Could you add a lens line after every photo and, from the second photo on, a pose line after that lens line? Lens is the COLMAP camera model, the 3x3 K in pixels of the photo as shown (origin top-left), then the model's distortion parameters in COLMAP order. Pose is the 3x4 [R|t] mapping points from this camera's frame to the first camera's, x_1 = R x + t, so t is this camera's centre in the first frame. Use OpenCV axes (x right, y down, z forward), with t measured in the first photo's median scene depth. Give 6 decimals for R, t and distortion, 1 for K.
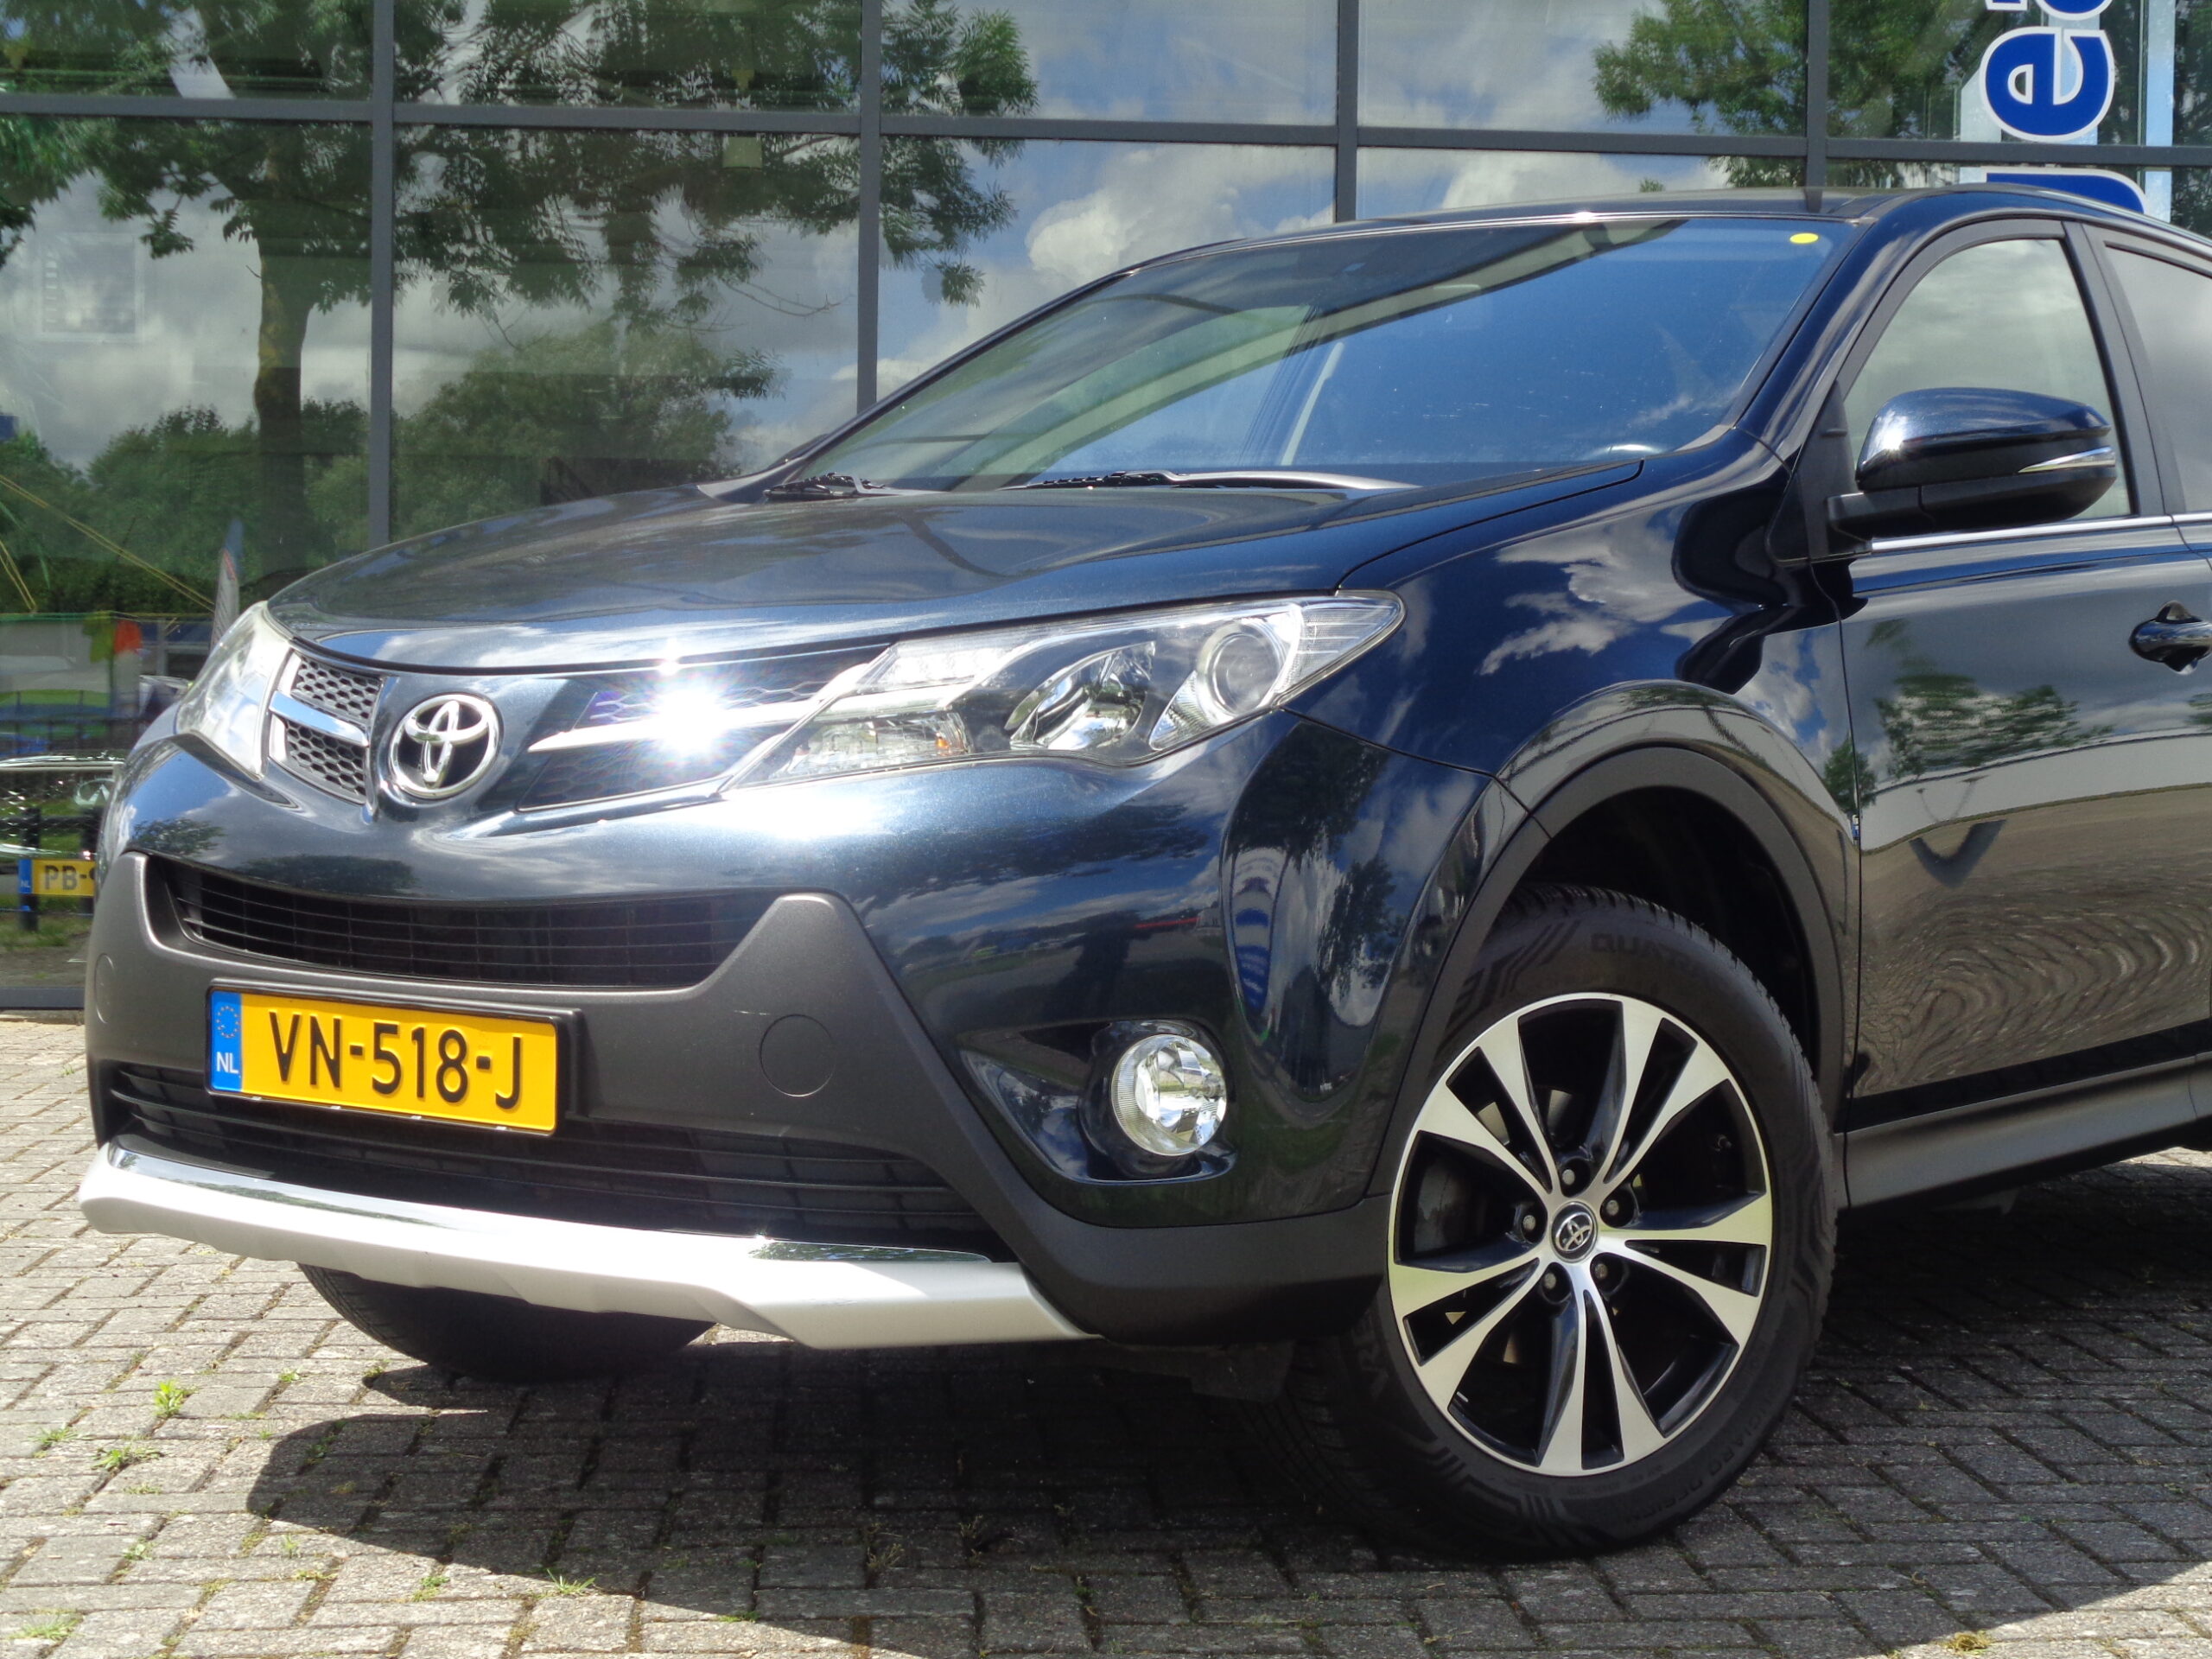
lens RADIAL K [[3845.6, 0, 1107.9], [0, 3845.6, 826.9], [0, 0, 1]] dist [0.033169, 0.000000]
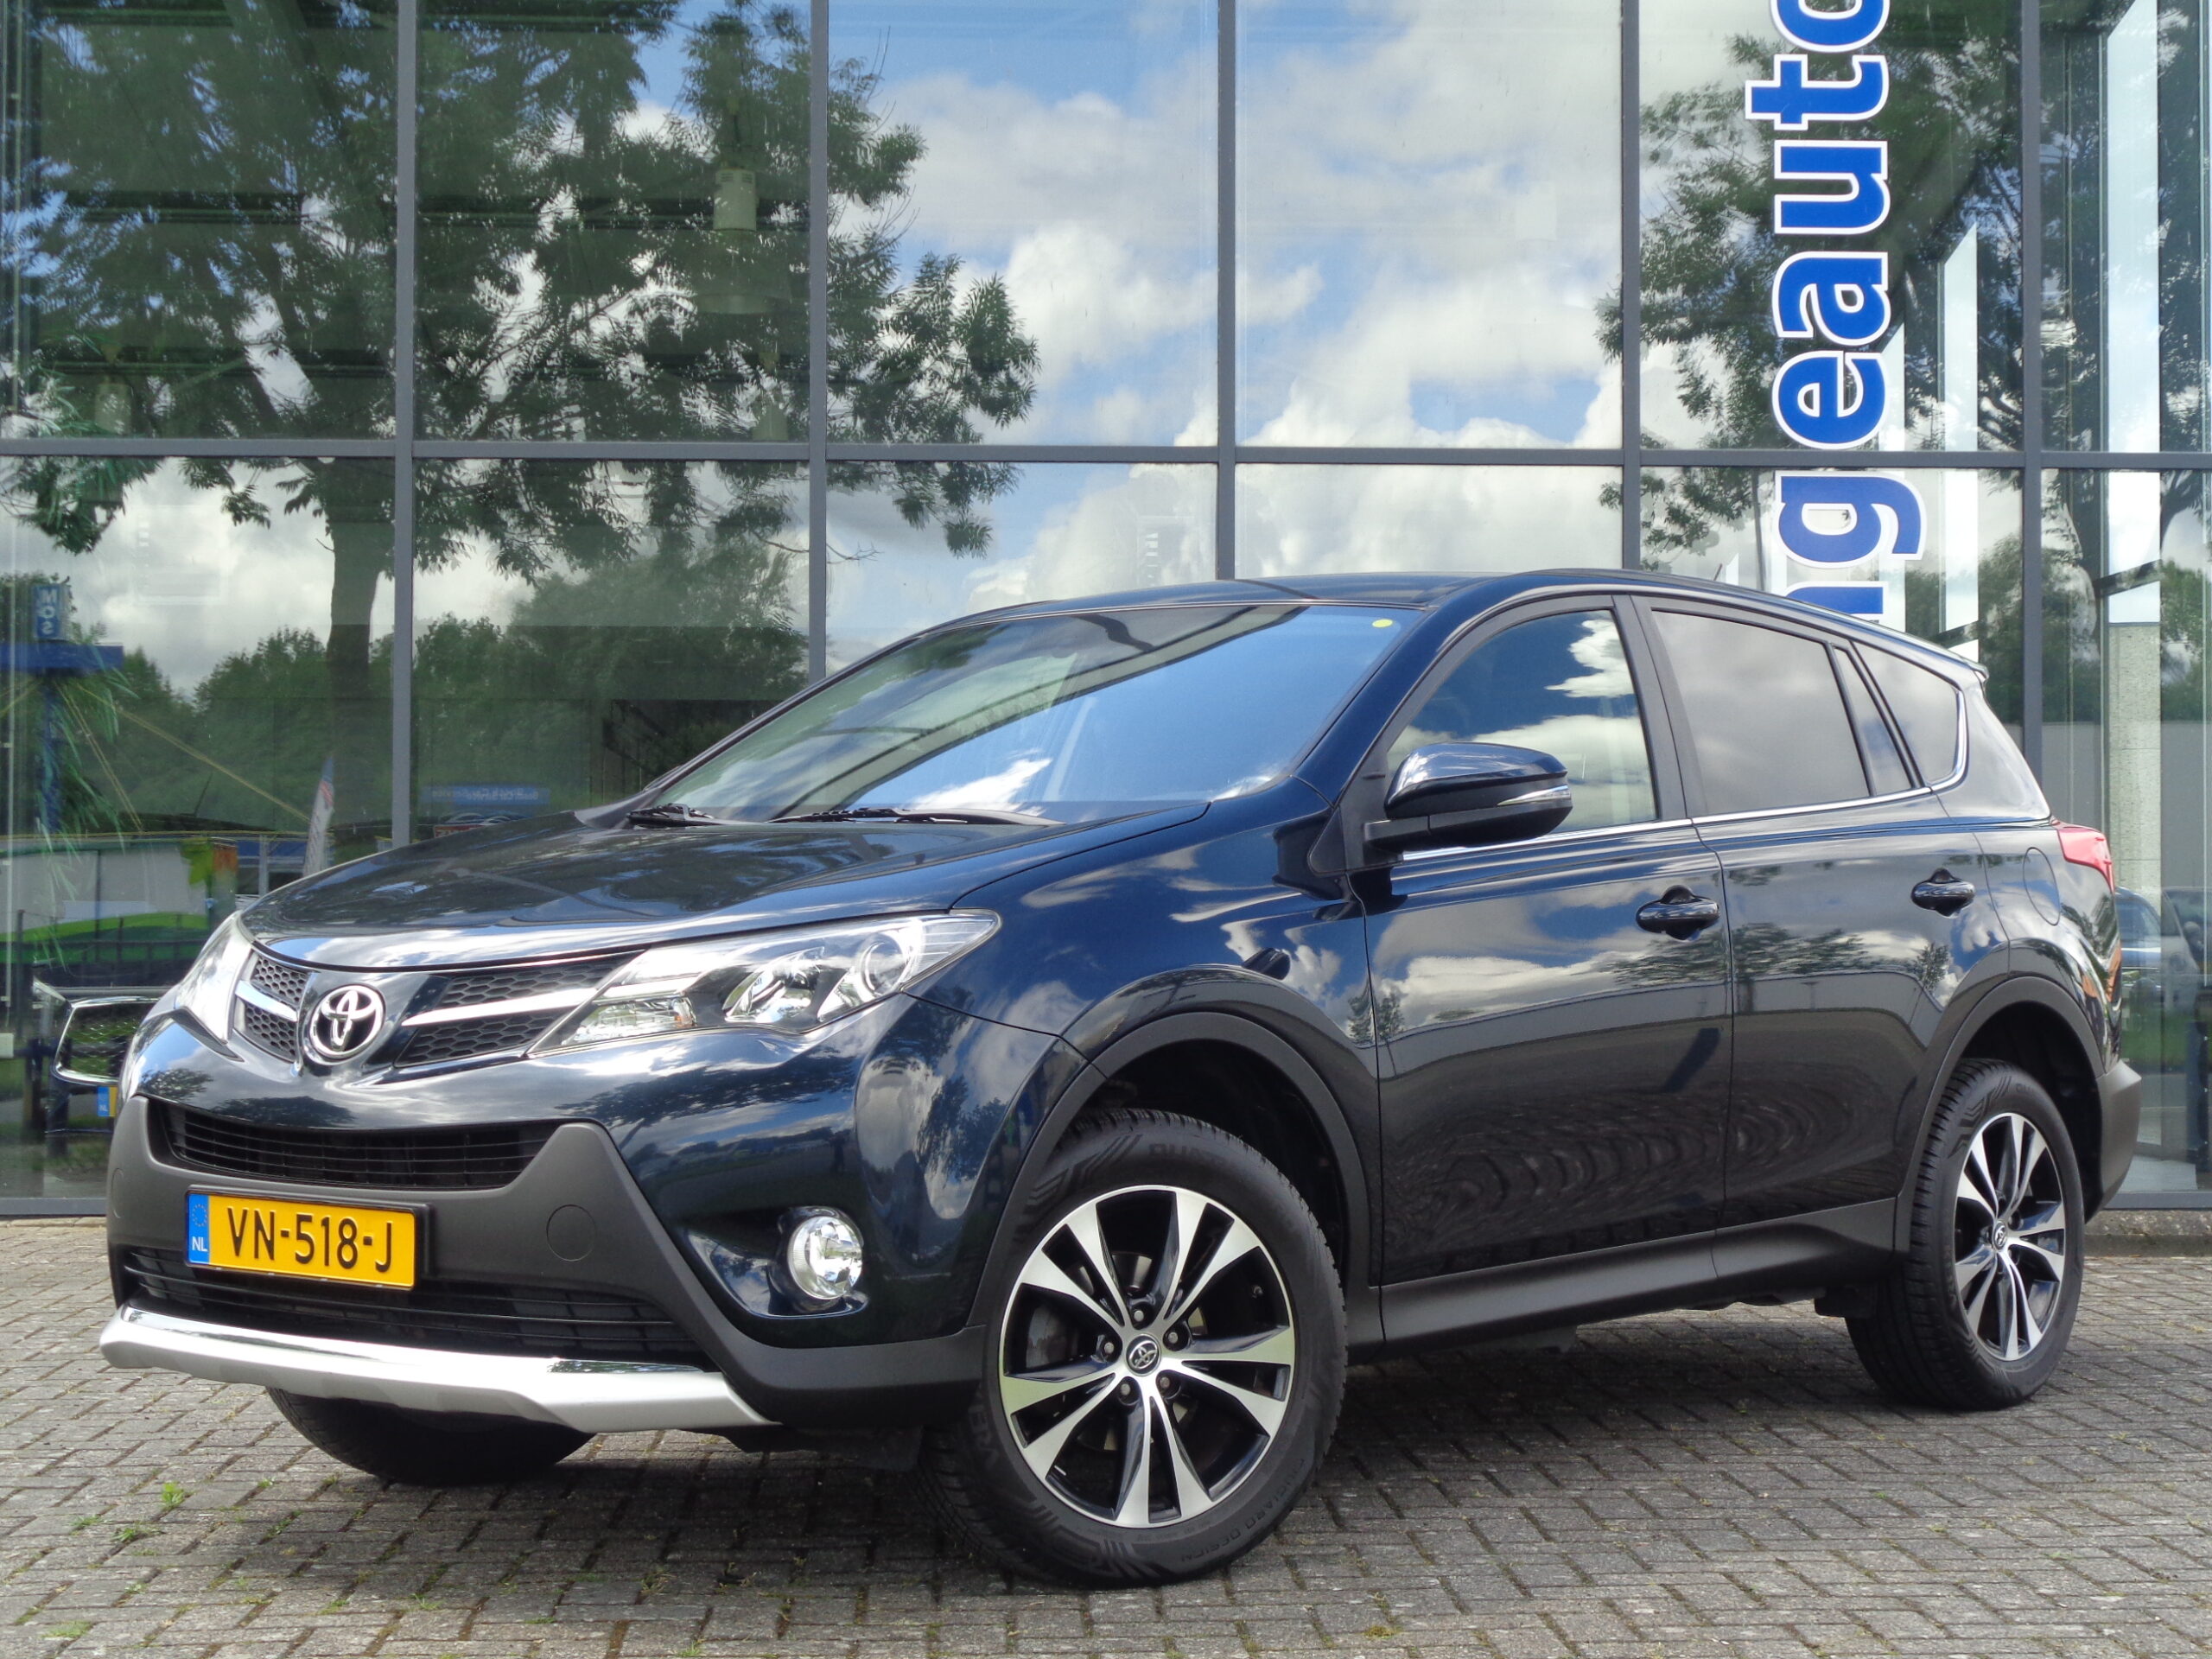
lens RADIAL K [[3845.6, 0, 1103.4], [0, 3845.6, 827.1], [0, 0, 1]] dist [0.033169, 0.000000]
pose [[0.999561, -0.011777, -0.027182, 0.147459], [0.010339, 0.998570, -0.052449, -0.014745], [0.027760, 0.052145, 0.998254, -0.427162]]
